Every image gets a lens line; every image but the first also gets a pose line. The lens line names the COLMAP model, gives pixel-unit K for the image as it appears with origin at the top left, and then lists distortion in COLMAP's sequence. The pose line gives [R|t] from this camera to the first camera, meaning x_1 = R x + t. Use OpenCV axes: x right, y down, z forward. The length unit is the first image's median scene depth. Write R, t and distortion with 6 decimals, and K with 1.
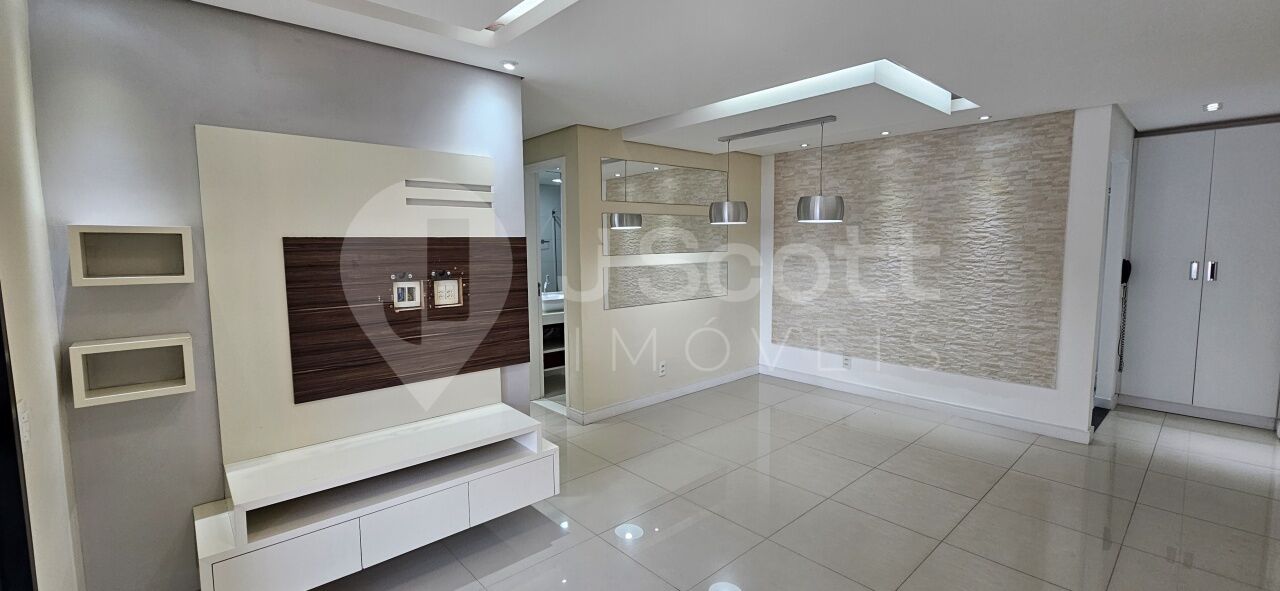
lens RADIAL K [[526.3, 0, 644.0], [0, 526.3, 290.2], [0, 0, 1]] dist [-0.001768, -0.000218]
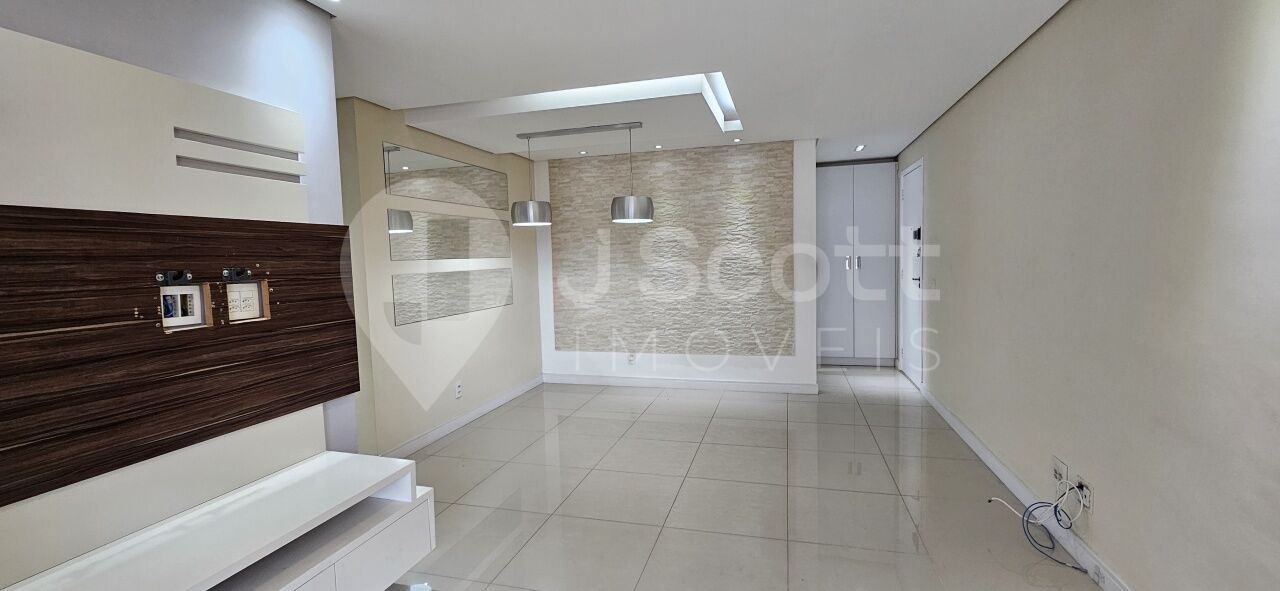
lens RADIAL K [[526.3, 0, 644.0], [0, 526.3, 290.2], [0, 0, 1]] dist [-0.001768, -0.000218]
pose [[0.841739, -0.049452, 0.537615, -0.197535], [0.070202, 0.997367, -0.018172, 0.025031], [-0.535301, 0.053038, 0.842995, 0.098722]]
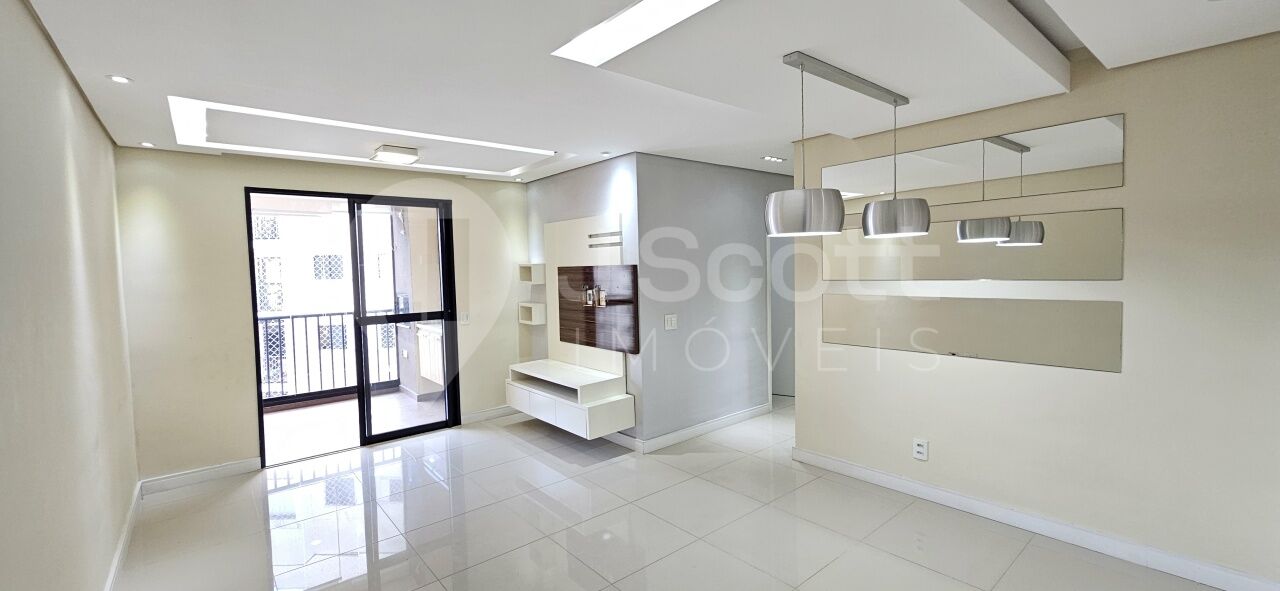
lens RADIAL K [[526.3, 0, 644.0], [0, 526.3, 290.2], [0, 0, 1]] dist [-0.001768, -0.000218]
pose [[-0.033813, 0.052732, -0.998036, 0.838908], [-0.067646, 0.996196, 0.054927, -0.079631], [0.997136, 0.069370, -0.030117, 0.764987]]
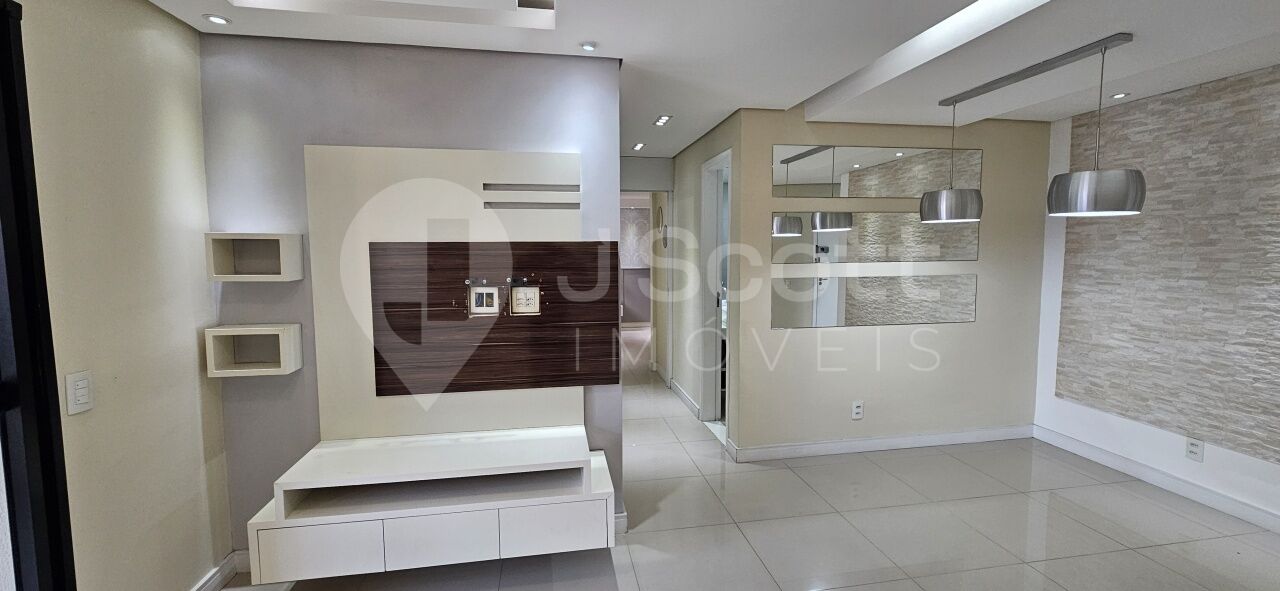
lens RADIAL K [[526.3, 0, 644.0], [0, 526.3, 290.2], [0, 0, 1]] dist [-0.001768, -0.000218]
pose [[0.848830, 0.046715, -0.526598, 0.197978], [-0.050609, 0.998694, 0.007017, -0.020033], [0.526238, 0.020695, 0.850085, 0.198947]]
